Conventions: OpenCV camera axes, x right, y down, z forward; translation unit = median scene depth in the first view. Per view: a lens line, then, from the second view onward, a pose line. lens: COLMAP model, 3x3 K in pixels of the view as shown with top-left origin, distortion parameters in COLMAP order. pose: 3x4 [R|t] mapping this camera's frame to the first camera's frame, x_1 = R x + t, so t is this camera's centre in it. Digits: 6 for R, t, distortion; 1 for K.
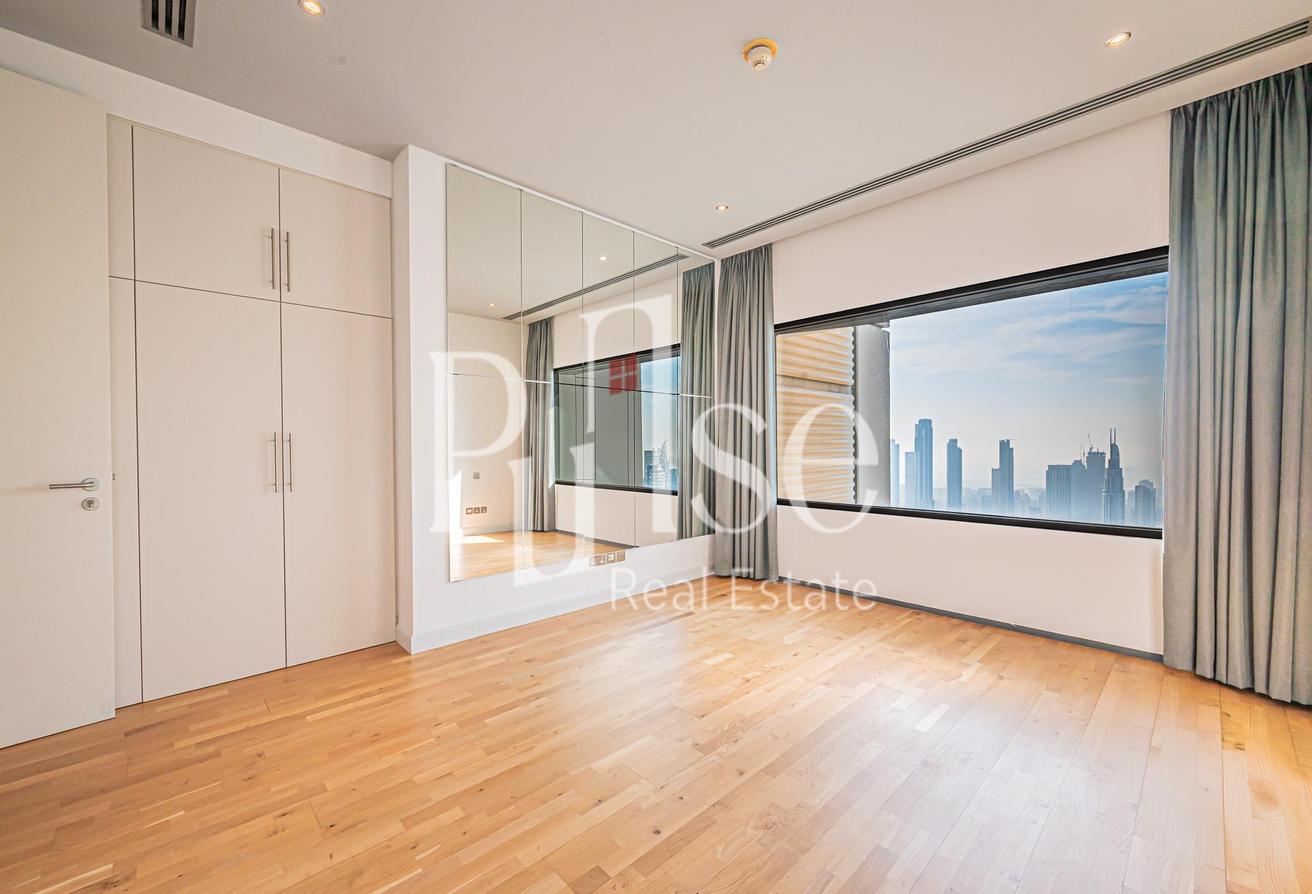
lens RADIAL K [[523.4, 0, 658.1], [0, 523.4, 451.5], [0, 0, 1]] dist [-0.001679, -0.000405]
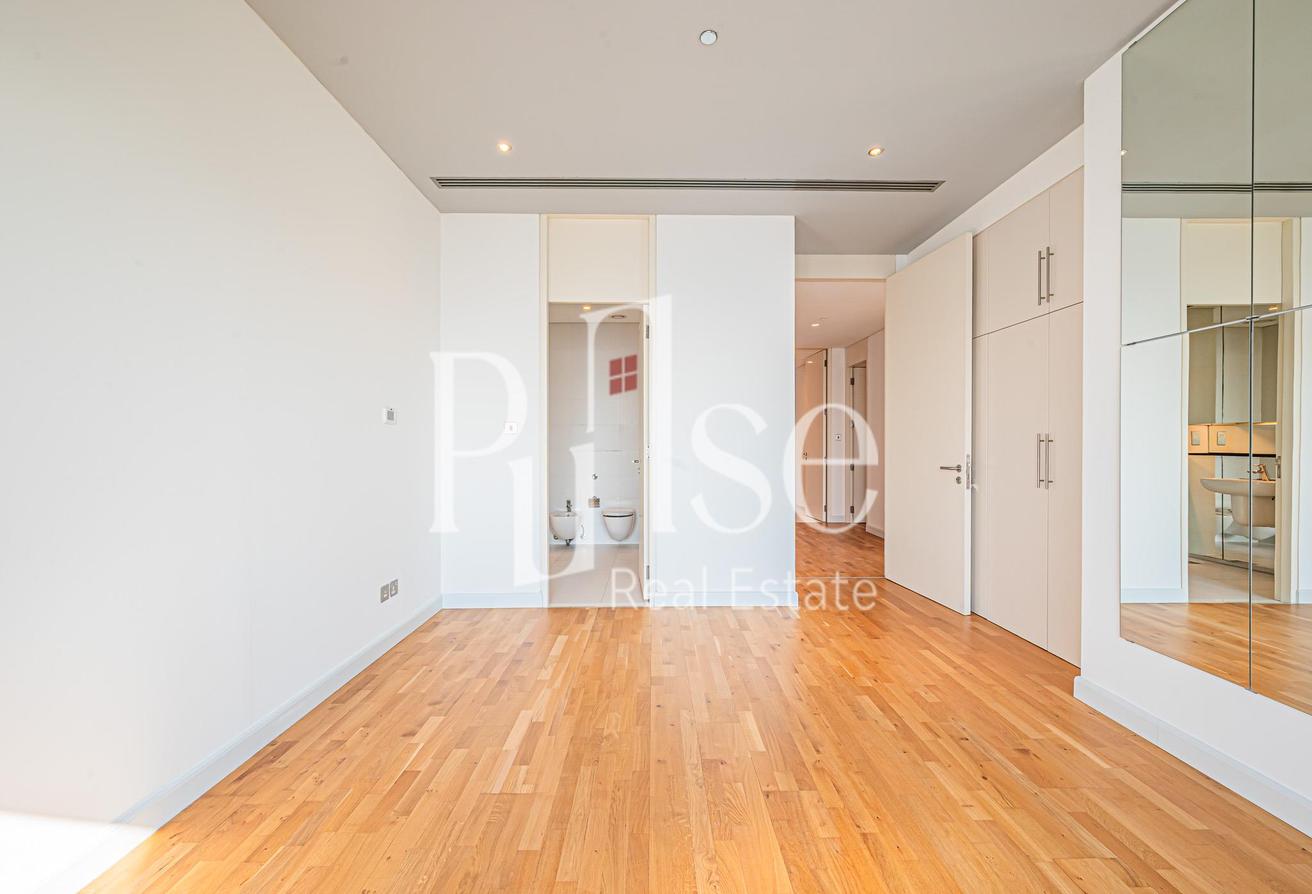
lens RADIAL K [[523.4, 0, 657.4], [0, 523.4, 438.9], [0, 0, 1]] dist [-0.001679, -0.000405]
pose [[-0.677709, -0.002627, -0.735325, 0.577657], [-0.003572, 0.999994, -0.000281, -0.019039], [0.735321, 0.002436, -0.677714, 1.051942]]
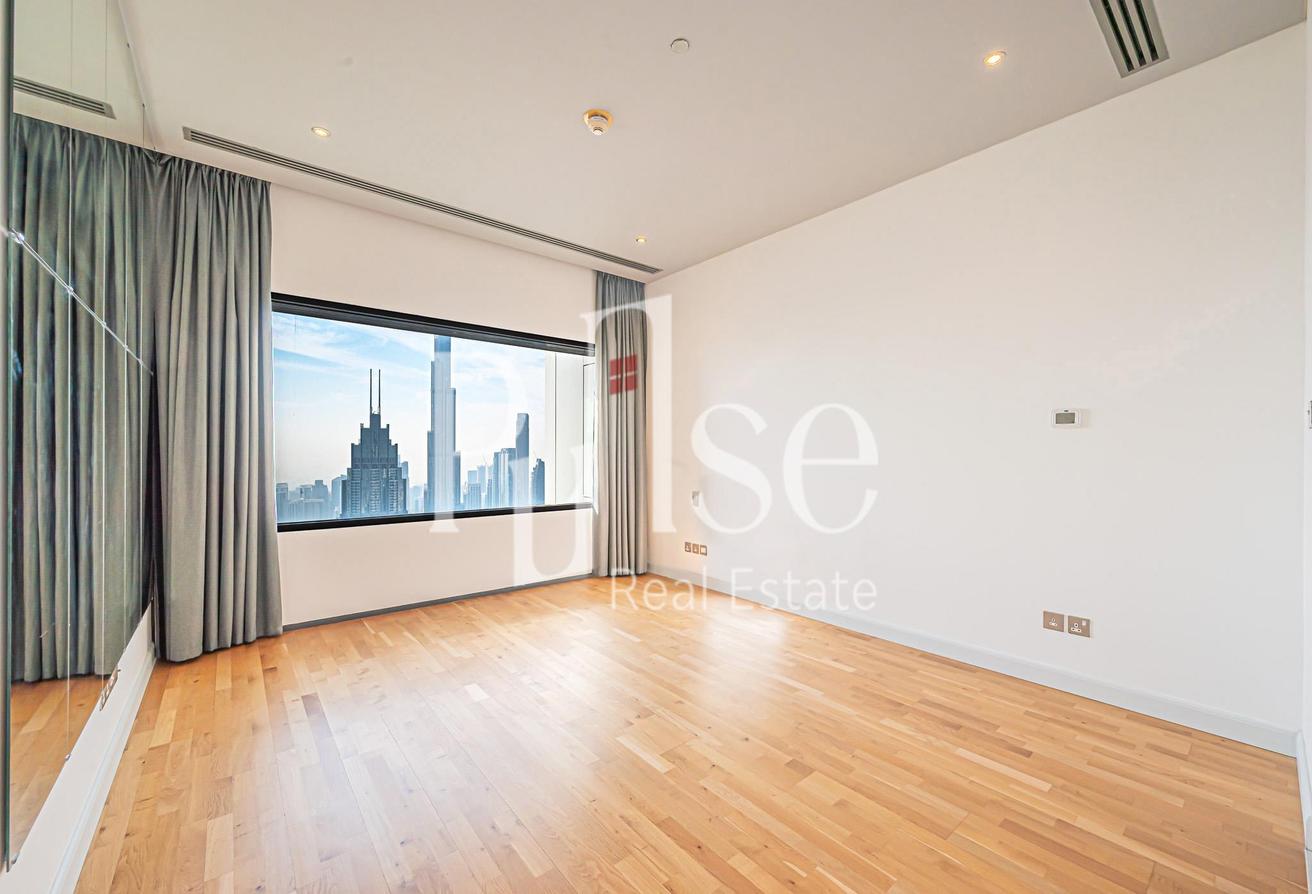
lens RADIAL K [[523.4, 0, 660.9], [0, 523.4, 447.5], [0, 0, 1]] dist [-0.001679, -0.000405]
pose [[0.063236, 0.015181, 0.997883, -0.724689], [0.007687, 0.999847, -0.015698, -0.005533], [-0.997969, 0.008664, 0.063110, 0.592637]]
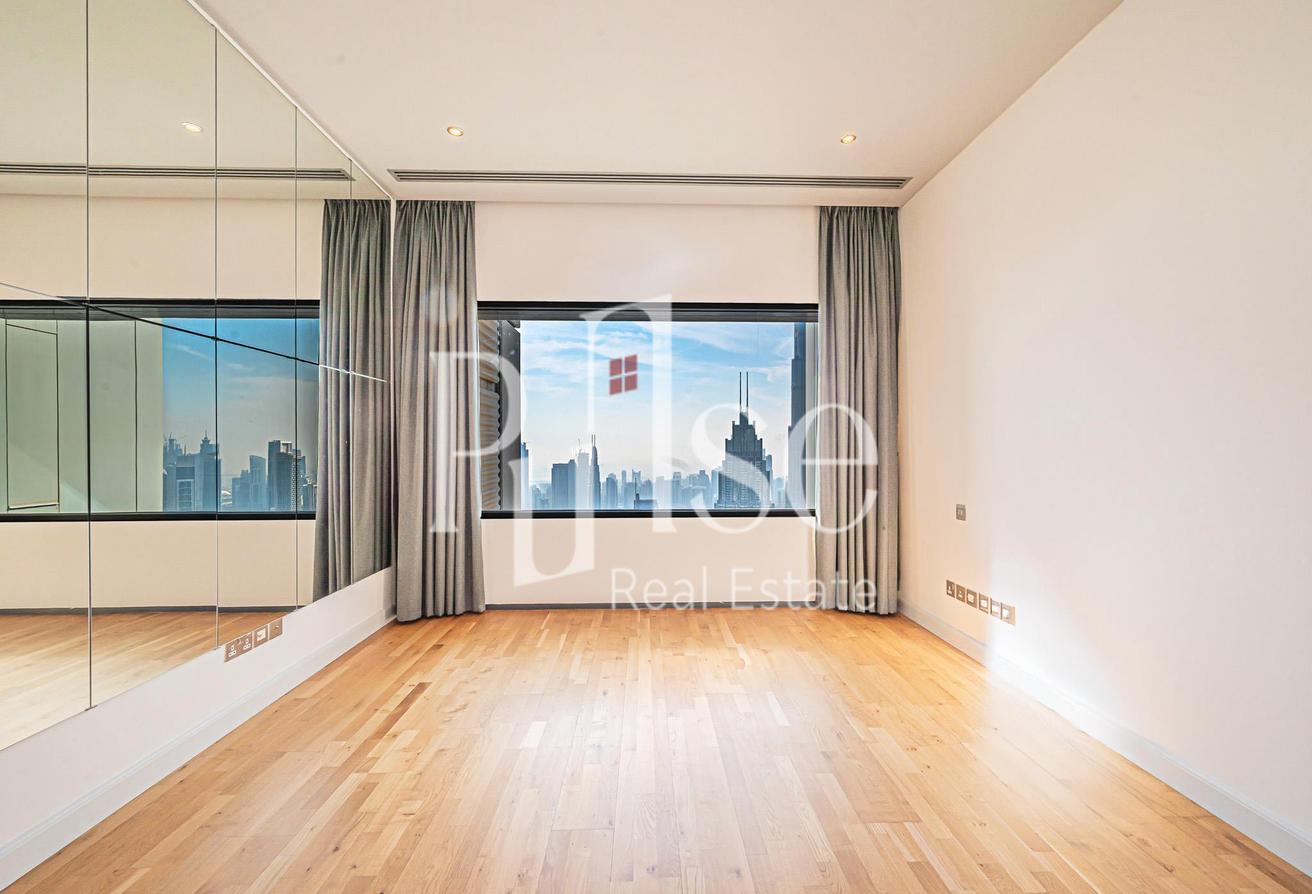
lens RADIAL K [[523.4, 0, 659.7], [0, 523.4, 448.0], [0, 0, 1]] dist [-0.001679, -0.000405]
pose [[0.667784, 0.002373, 0.744352, -0.299094], [0.005816, 0.999948, -0.008405, -0.001914], [-0.744333, 0.009941, 0.667735, 0.349692]]
